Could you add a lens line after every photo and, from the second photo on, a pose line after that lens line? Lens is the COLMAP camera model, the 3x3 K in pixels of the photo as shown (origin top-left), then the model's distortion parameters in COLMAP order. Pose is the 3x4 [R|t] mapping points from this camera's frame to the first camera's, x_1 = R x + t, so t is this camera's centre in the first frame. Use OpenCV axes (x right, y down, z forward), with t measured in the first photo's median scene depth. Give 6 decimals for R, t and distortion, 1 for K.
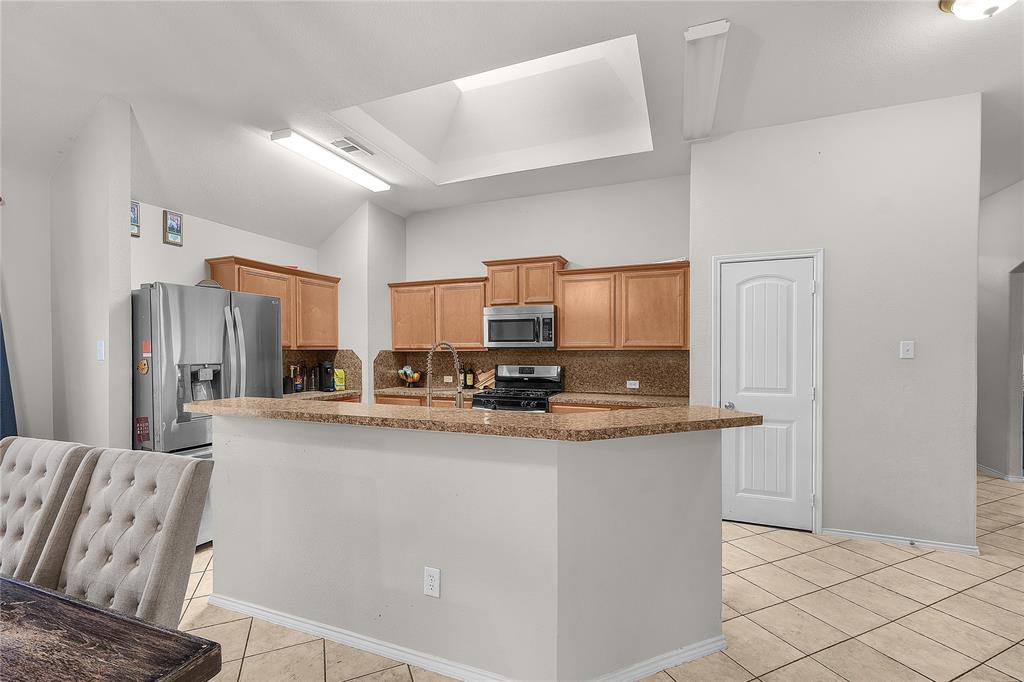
lens RADIAL K [[443.7, 0, 508.0], [0, 443.7, 352.6], [0, 0, 1]] dist [0.000973, 0.000195]
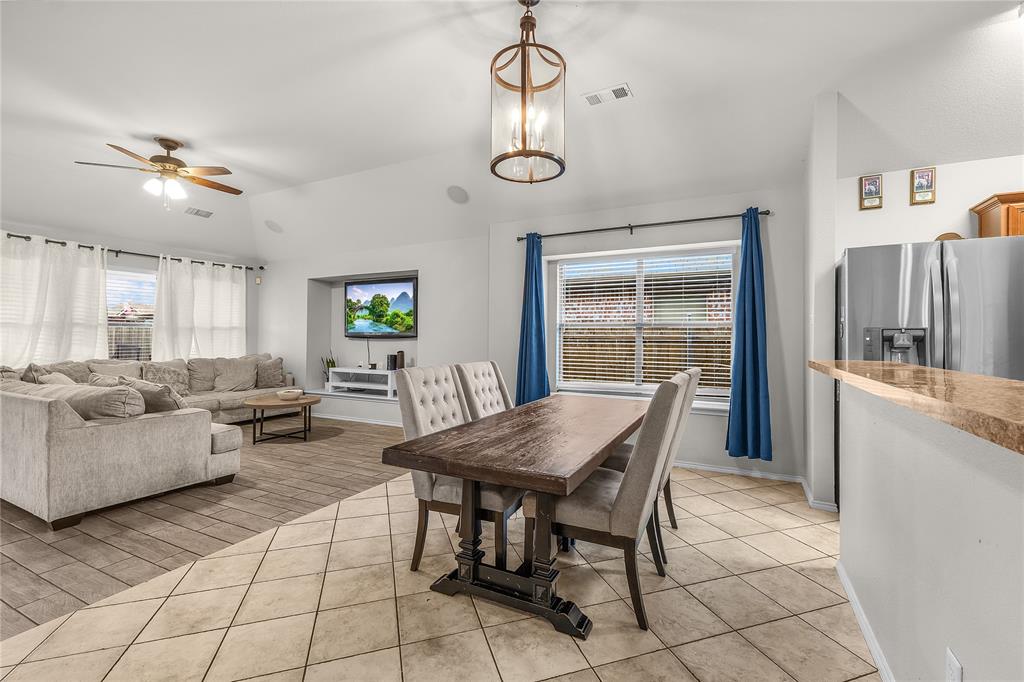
lens RADIAL K [[434.6, 0, 518.5], [0, 434.6, 337.3], [0, 0, 1]] dist [0.003187, 0.000168]
pose [[-0.091409, 0.000642, -0.995813, 0.182597], [-0.012796, 0.999916, 0.001819, 0.034917], [0.995731, 0.012908, -0.091393, 0.204421]]
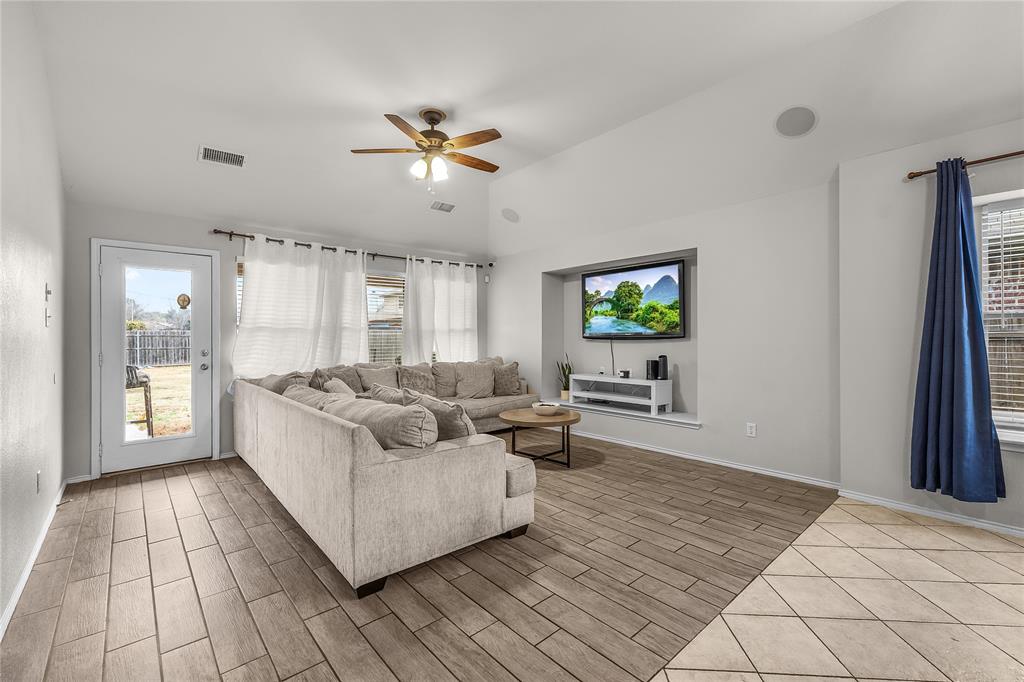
lens RADIAL K [[434.7, 0, 512.0], [0, 434.7, 341.0], [0, 0, 1]] dist [0.002559, 0.000327]
pose [[-0.458380, 0.010916, -0.888689, -0.026150], [-0.000806, 0.999919, 0.012698, 0.036123], [0.888756, 0.006537, -0.458334, -0.129370]]
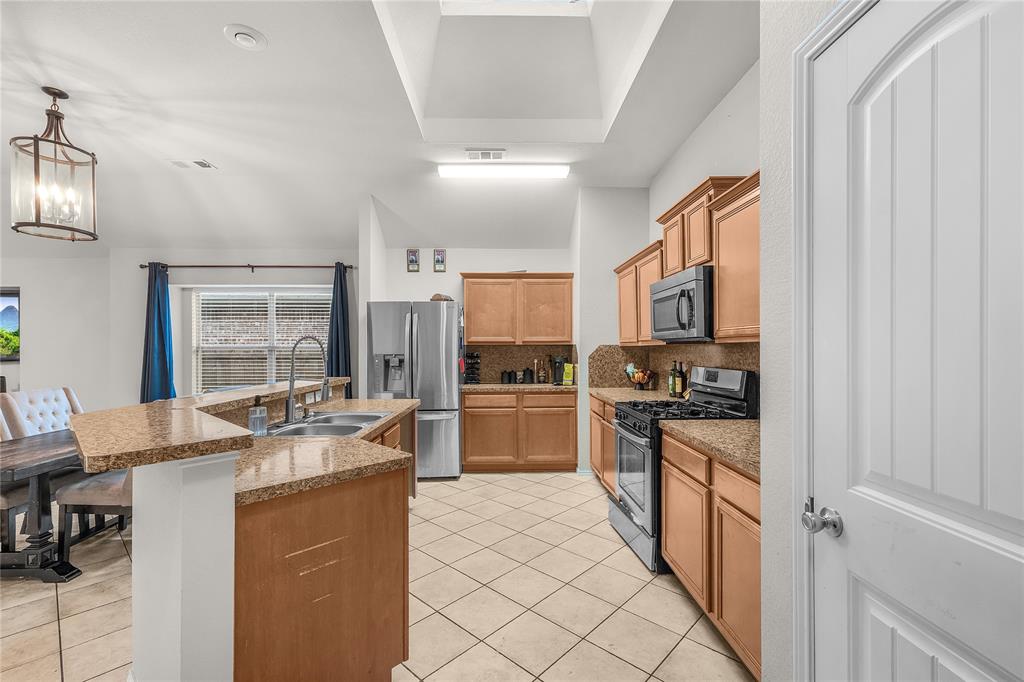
lens RADIAL K [[444.4, 0, 511.3], [0, 444.4, 348.8], [0, 0, 1]] dist [0.004303, 0.000609]
pose [[0.389248, 0.003503, -0.921127, 0.540035], [-0.003393, 0.999991, 0.002369, 0.001274], [0.921127, 0.002203, 0.389256, 0.531926]]
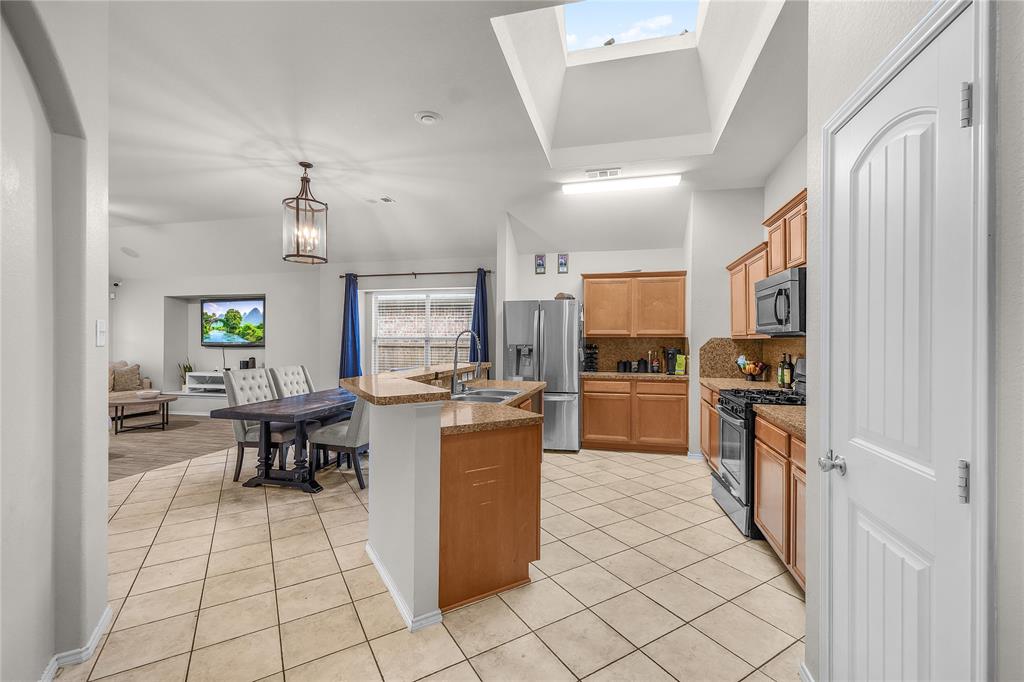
lens RADIAL K [[436.7, 0, 516.0], [0, 436.7, 340.6], [0, 0, 1]] dist [0.003245, 0.000284]
pose [[0.135907, 0.006335, -0.990701, 0.677123], [-0.010206, 0.999935, 0.004994, 0.000698], [0.990669, 0.009432, 0.135963, 0.495749]]
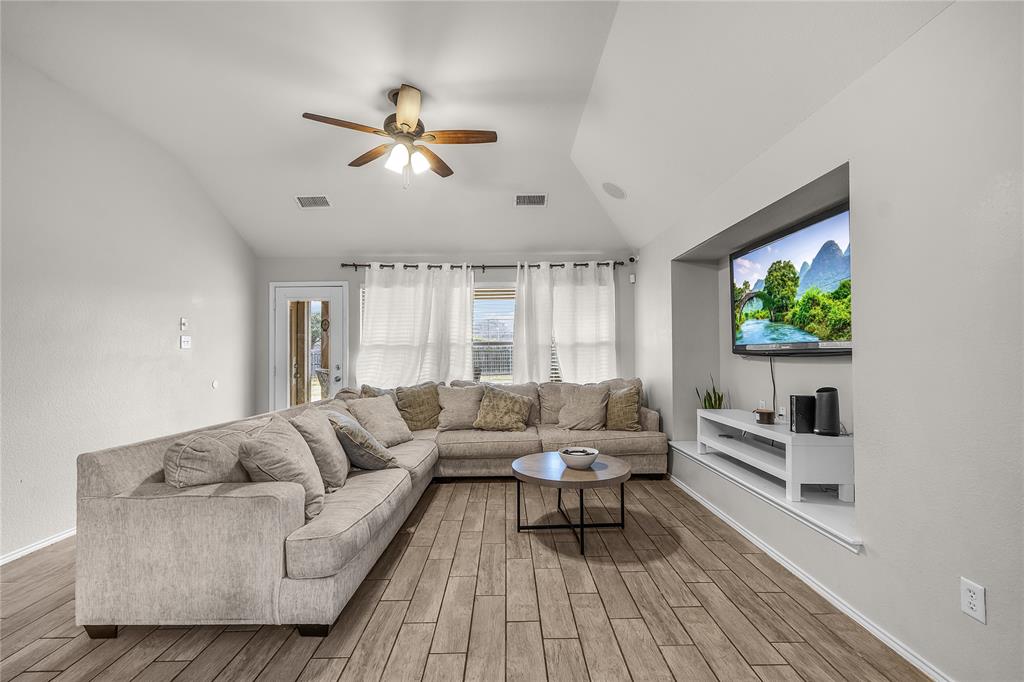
lens RADIAL K [[438.5, 0, 513.5], [0, 438.5, 343.9], [0, 0, 1]] dist [0.002287, 0.000340]
pose [[-0.924058, 0.002729, -0.382244, -0.563040], [0.008437, 0.999877, -0.013258, 0.032344], [0.382160, -0.015476, -0.923967, 0.078497]]
